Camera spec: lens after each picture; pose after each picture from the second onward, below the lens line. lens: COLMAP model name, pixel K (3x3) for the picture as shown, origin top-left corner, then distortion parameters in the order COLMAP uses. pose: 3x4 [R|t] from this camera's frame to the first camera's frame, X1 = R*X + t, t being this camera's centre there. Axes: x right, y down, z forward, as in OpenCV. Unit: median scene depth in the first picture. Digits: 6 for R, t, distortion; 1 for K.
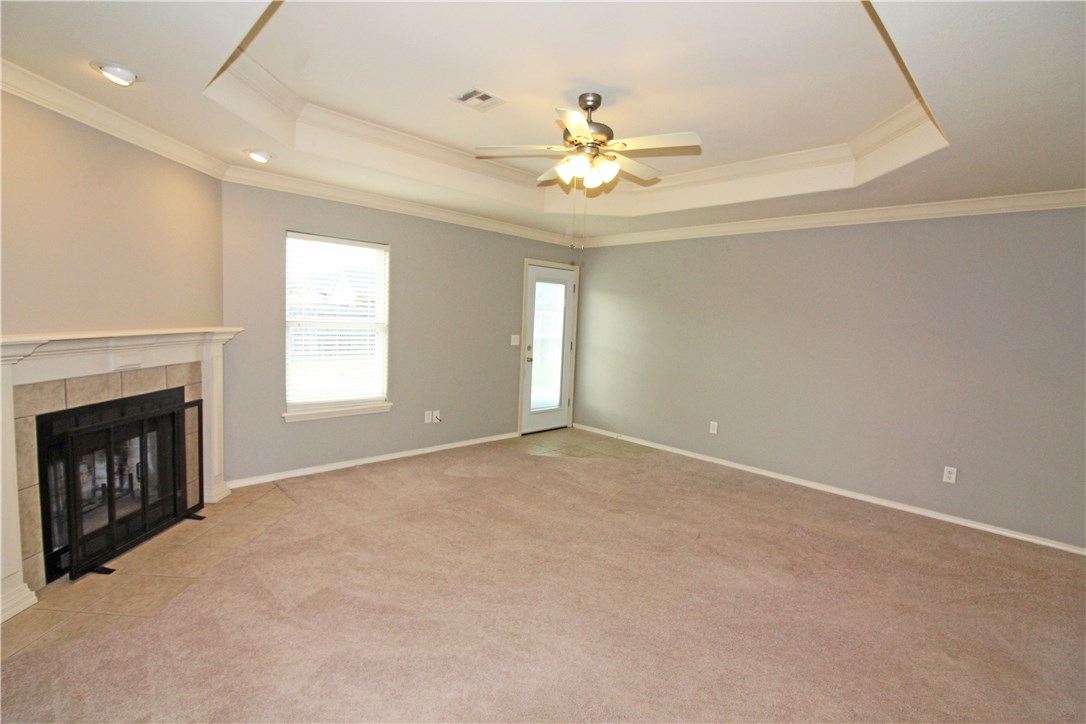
lens RADIAL K [[519.4, 0, 538.5], [0, 519.4, 366.0], [0, 0, 1]] dist [0.049473, -0.035286]
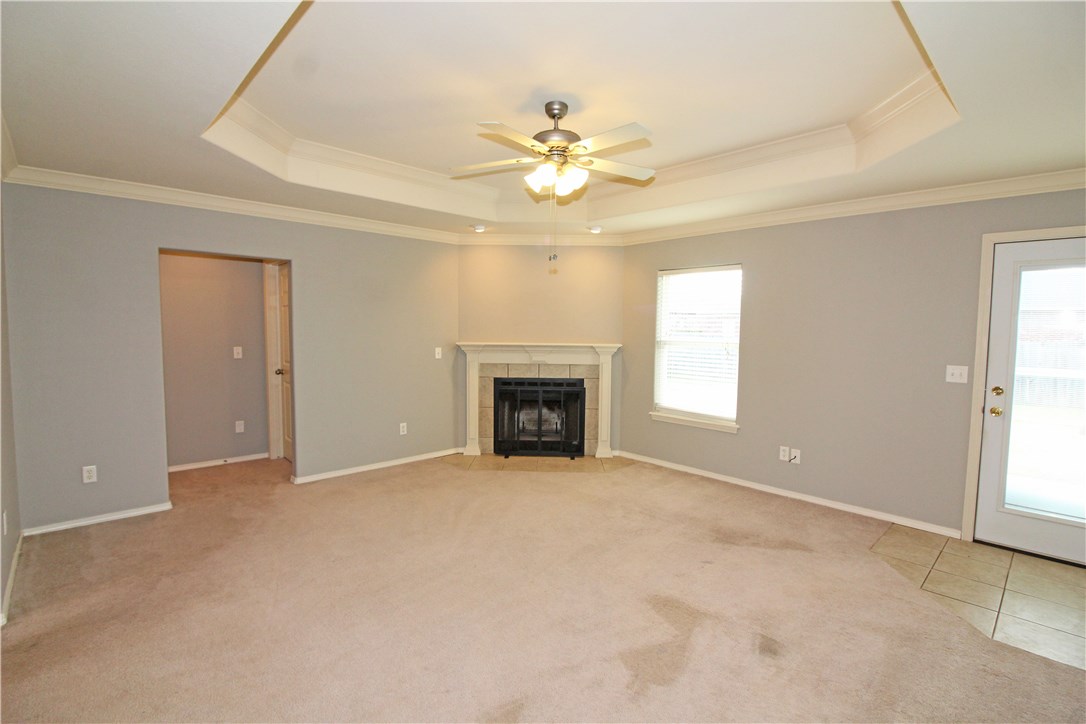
lens RADIAL K [[519.4, 0, 538.5], [0, 519.4, 366.0], [0, 0, 1]] dist [0.049473, -0.035286]
pose [[-0.016451, 0.036884, -0.999184, 0.951362], [-0.112093, 0.992952, 0.038499, -0.047441], [0.993562, 0.112634, -0.012200, 0.872704]]
